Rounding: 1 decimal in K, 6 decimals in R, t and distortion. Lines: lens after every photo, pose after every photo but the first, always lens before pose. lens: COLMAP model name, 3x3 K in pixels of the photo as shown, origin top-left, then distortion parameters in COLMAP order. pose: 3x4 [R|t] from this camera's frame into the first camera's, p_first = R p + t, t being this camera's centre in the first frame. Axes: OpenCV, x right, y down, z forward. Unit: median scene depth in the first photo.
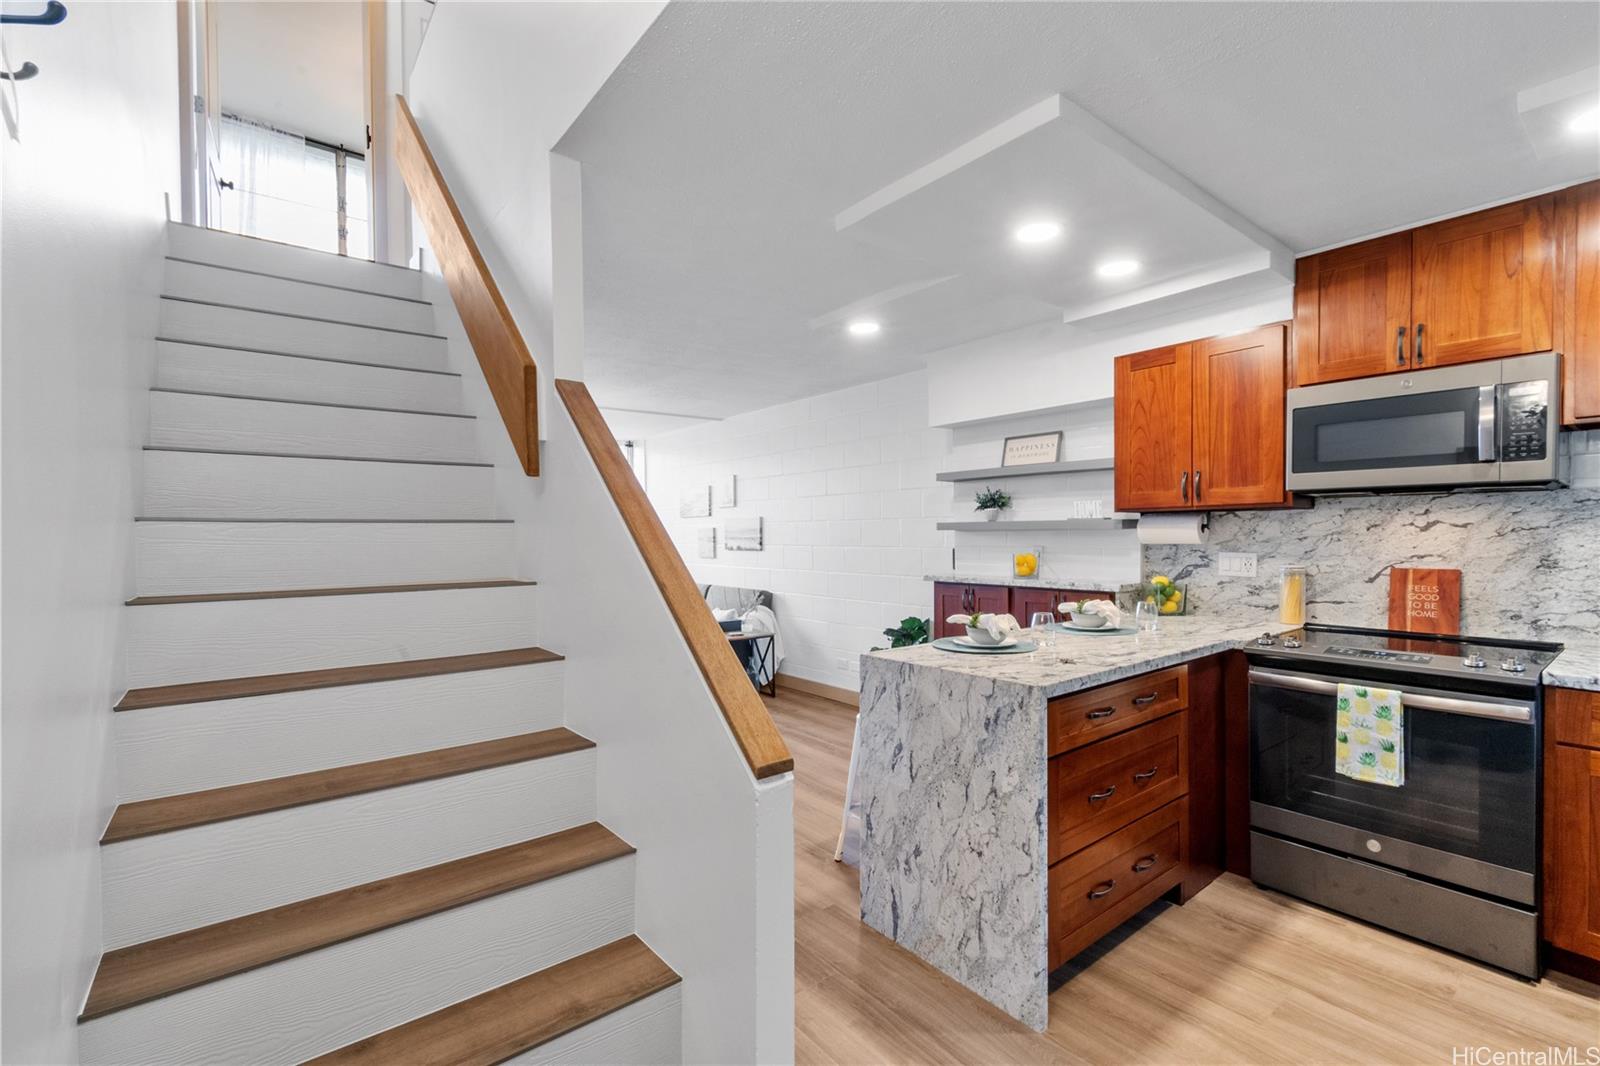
lens RADIAL K [[702.4, 0, 825.3], [0, 702.4, 548.3], [0, 0, 1]] dist [0.002787, 0.000230]
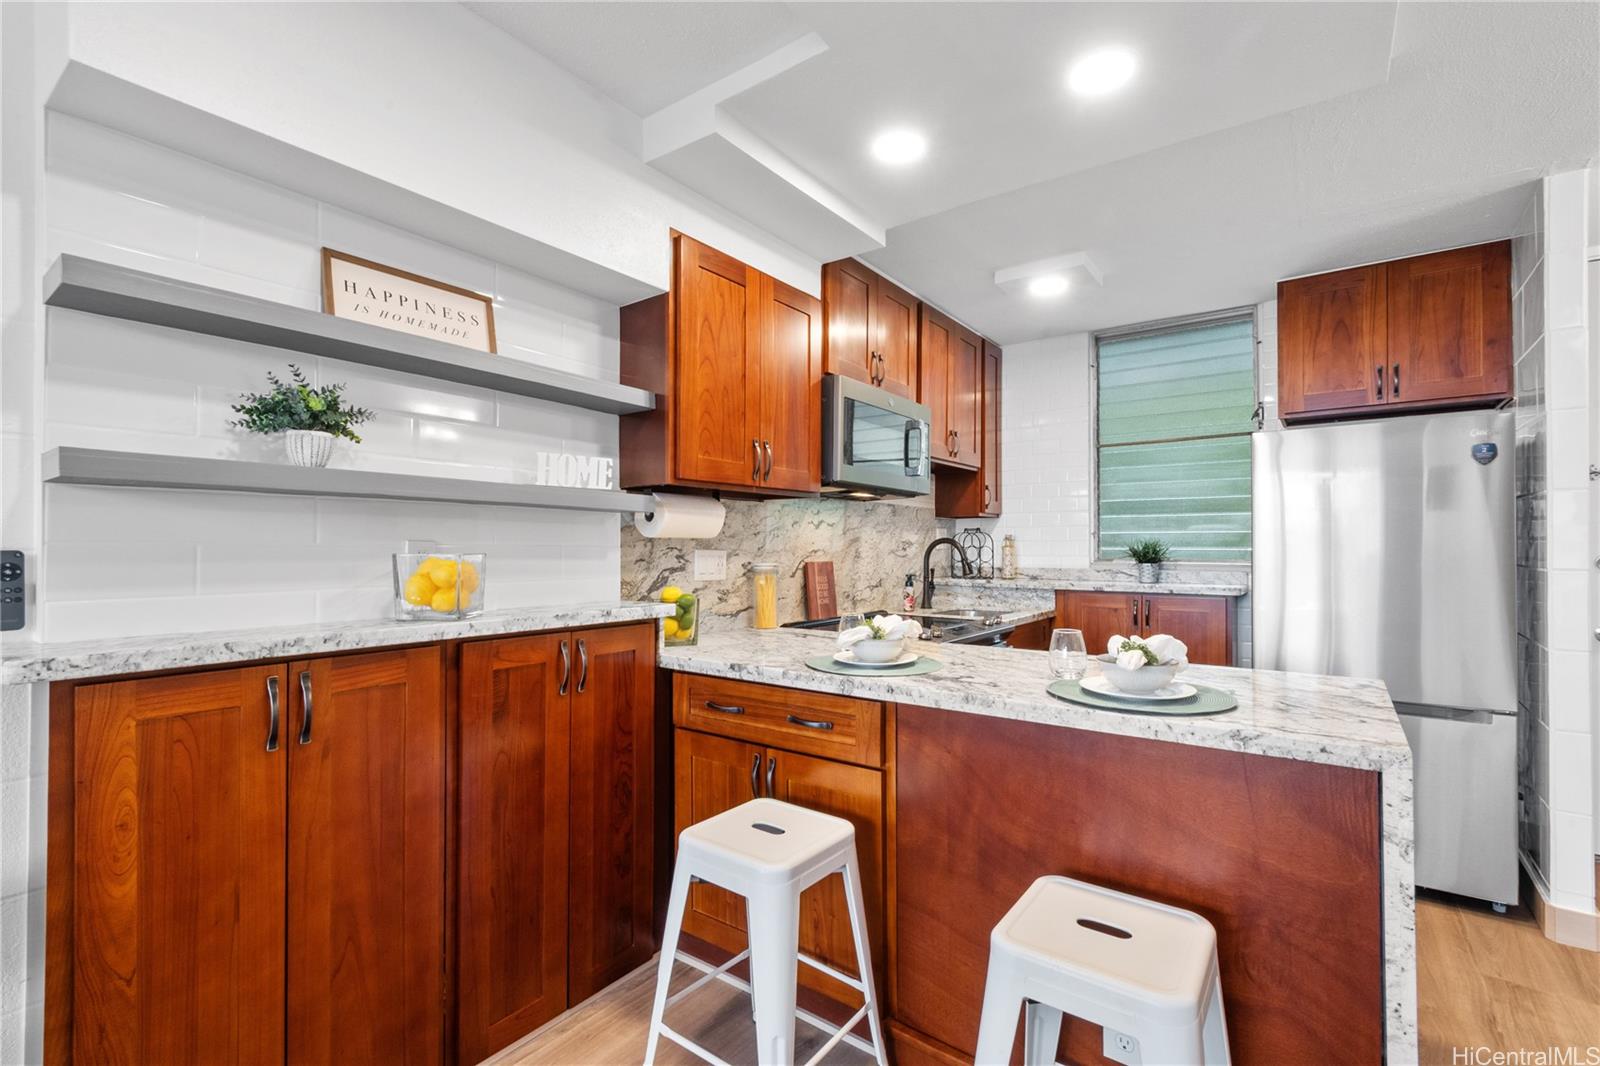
lens RADIAL K [[703.8, 0, 826.0], [0, 703.8, 541.7], [0, 0, 1]] dist [0.002296, 0.000753]
pose [[-0.264449, 0.018716, 0.964218, -0.259174], [0.021300, 0.999681, -0.013563, 0.012396], [-0.964165, 0.016951, -0.264763, 1.325454]]
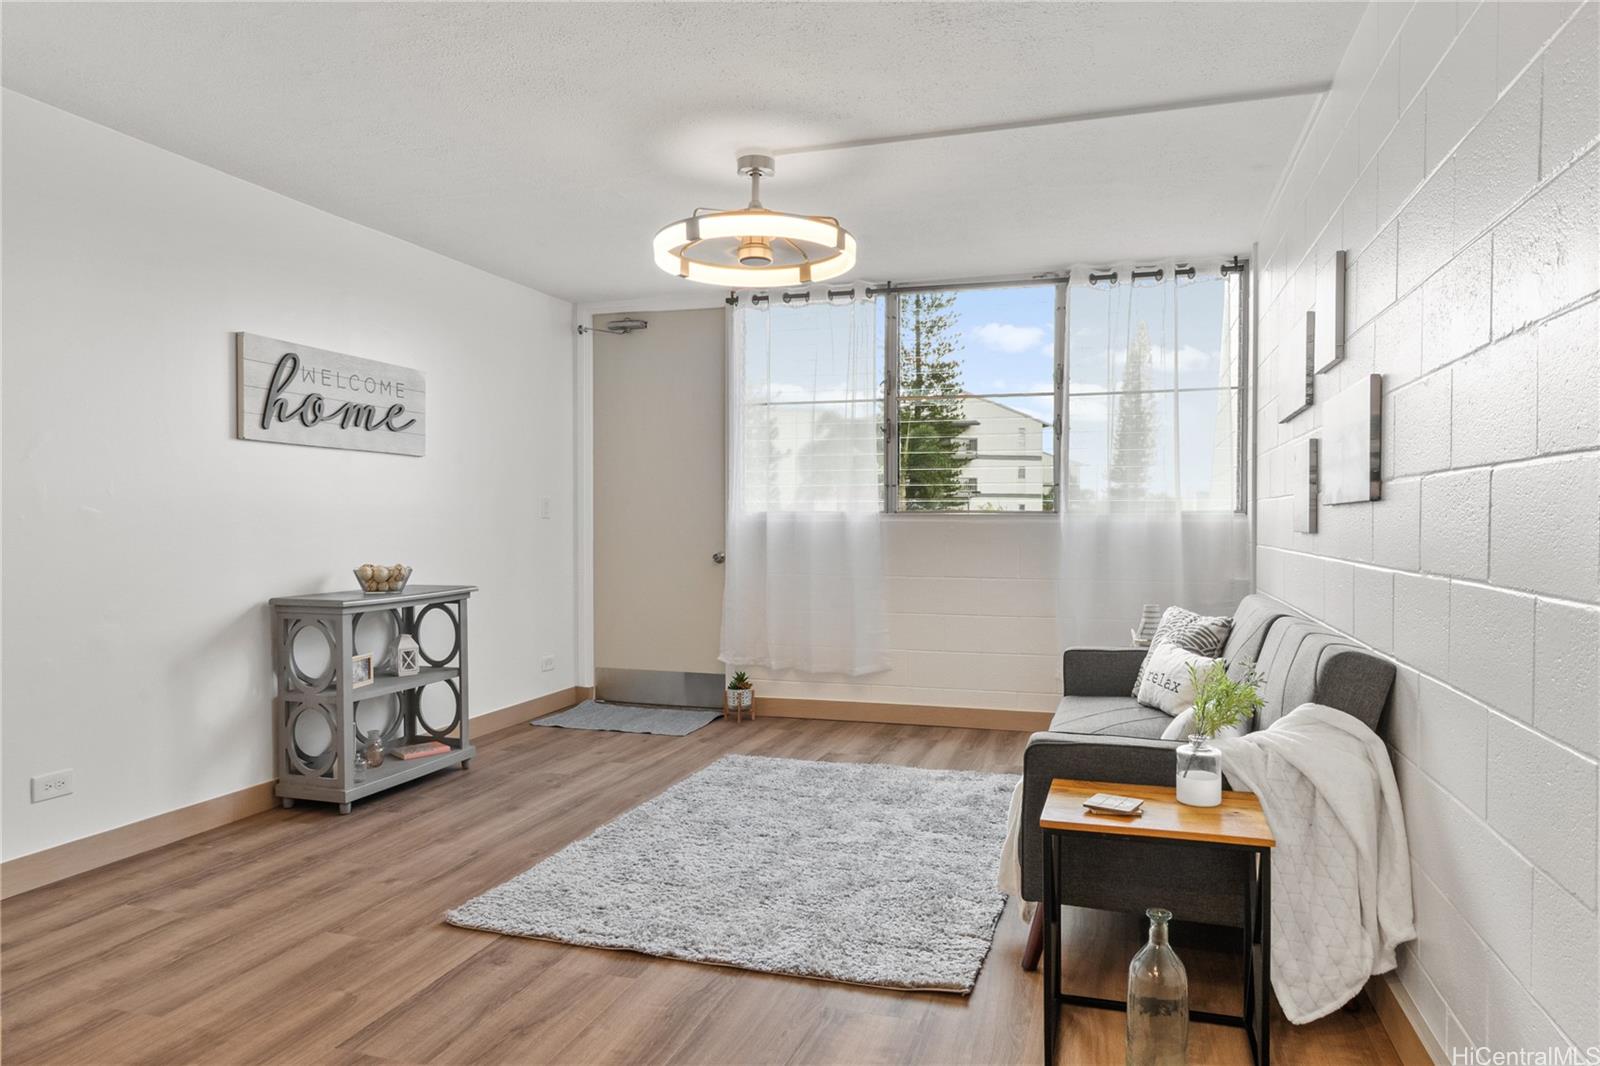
lens RADIAL K [[994.2, 0, 822.2], [0, 994.2, 533.8], [0, 0, 1]] dist [0.002509, 0.000413]
pose [[0.554525, 0.020230, -0.831921, 0.249545], [-0.023650, 0.999684, 0.008545, 0.040358], [0.831831, 0.014937, 0.554828, 1.463308]]
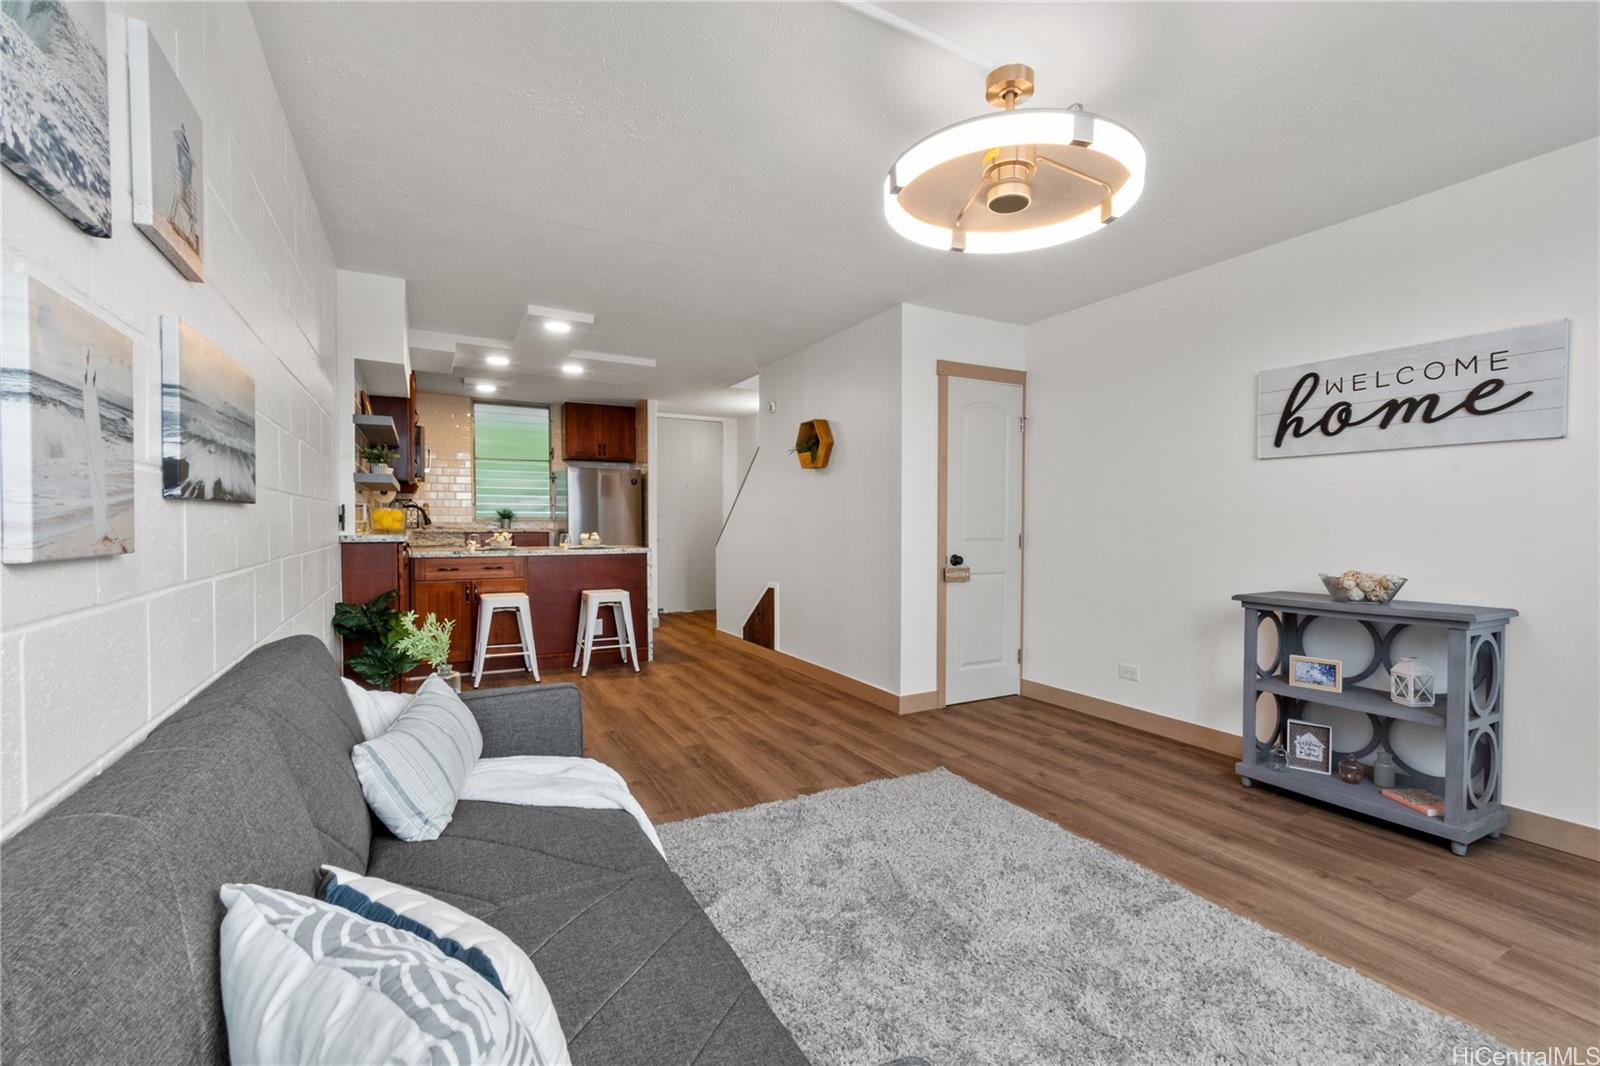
lens RADIAL K [[703.8, 0, 826.0], [0, 703.8, 541.7], [0, 0, 1]] dist [0.002296, 0.000753]
pose [[-0.985728, 0.002044, 0.168332, -0.839936], [0.010523, 0.998719, 0.049490, 0.014129], [-0.168015, 0.050554, -0.984487, 2.912736]]
